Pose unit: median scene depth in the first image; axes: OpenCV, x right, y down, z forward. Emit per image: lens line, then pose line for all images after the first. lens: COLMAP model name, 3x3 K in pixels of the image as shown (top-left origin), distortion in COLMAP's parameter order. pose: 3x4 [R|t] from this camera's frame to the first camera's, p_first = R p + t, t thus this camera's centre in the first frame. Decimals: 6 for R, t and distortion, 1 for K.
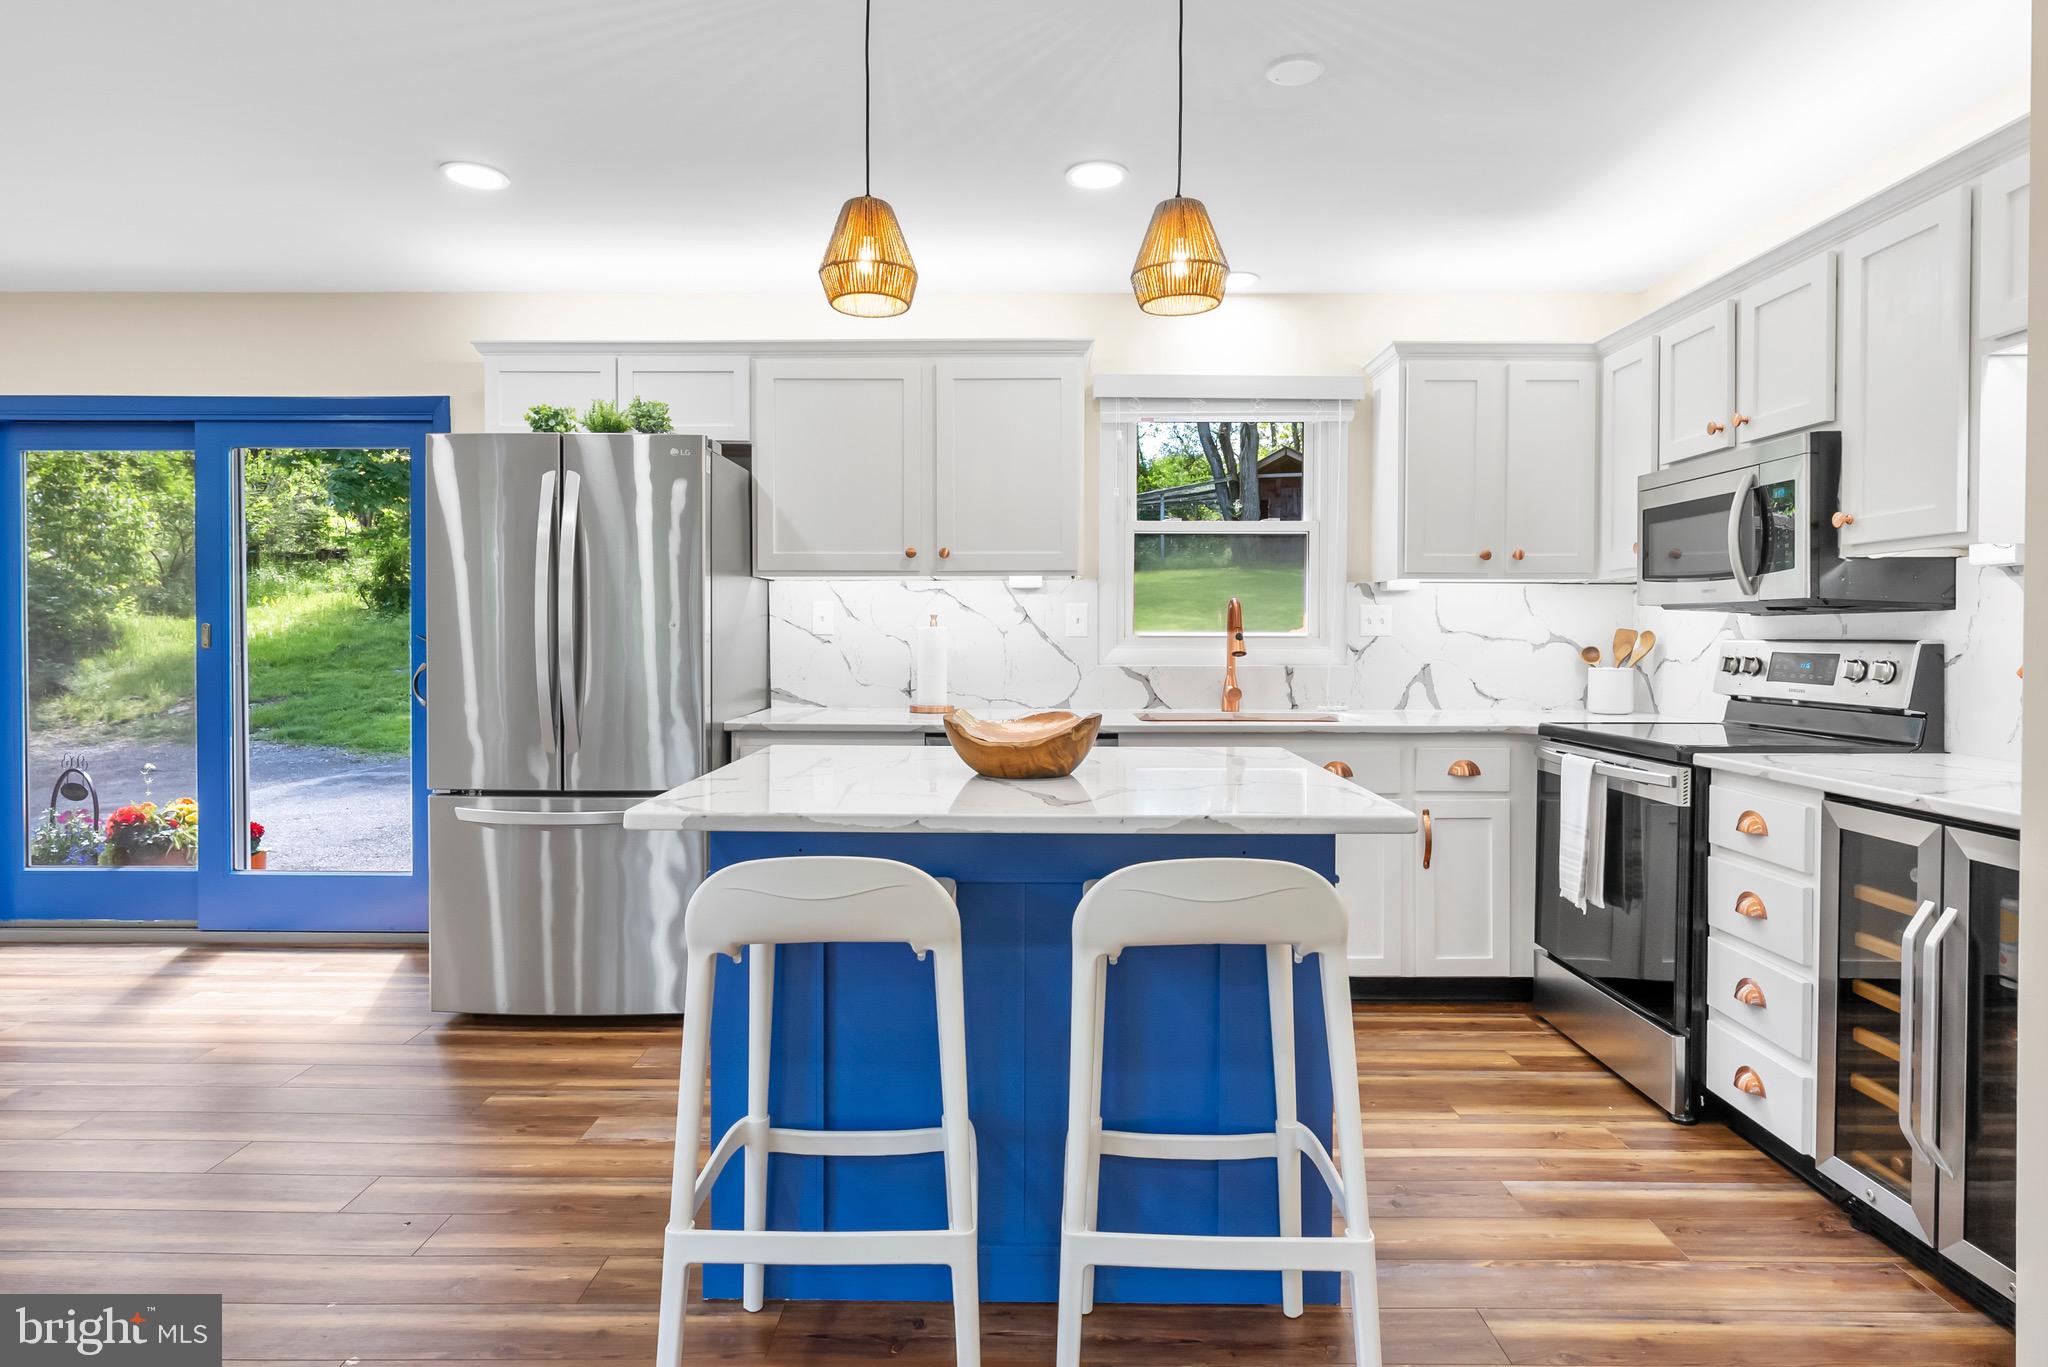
lens RADIAL K [[1107.7, 0, 1040.7], [0, 1107.7, 658.8], [0, 0, 1]] dist [-0.002414, 0.000447]
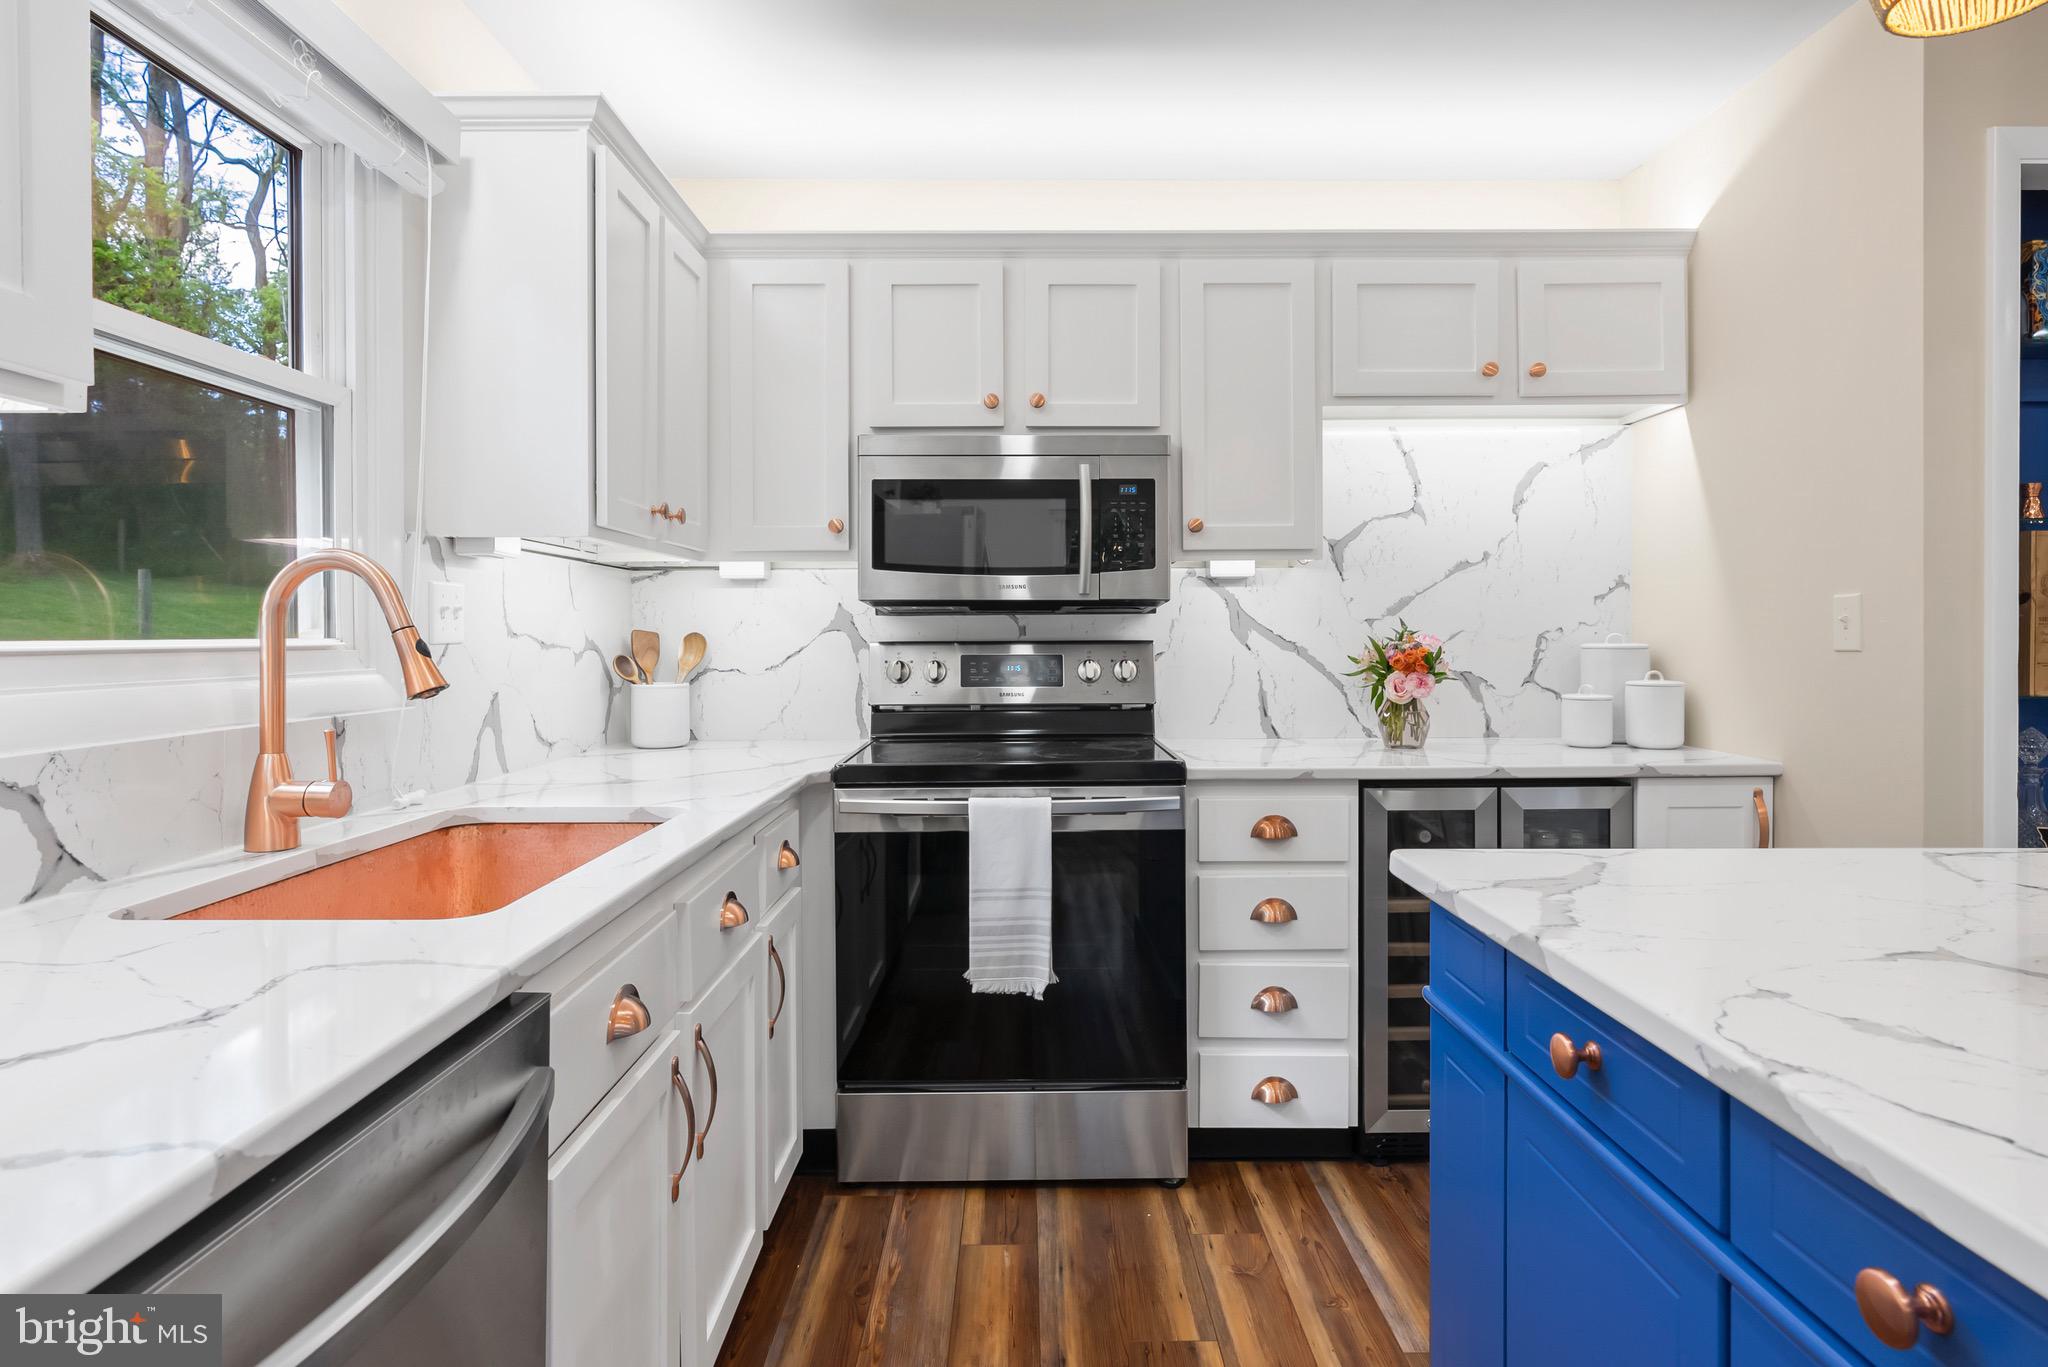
lens RADIAL K [[1071.2, 0, 1031.4], [0, 1071.2, 645.9], [0, 0, 1]] dist [-0.007266, 0.000664]
pose [[0.000331, -0.011395, 0.999935, -0.258256], [0.027628, 0.999553, 0.011381, -0.024439], [-0.999618, 0.027623, 0.000646, 1.029938]]
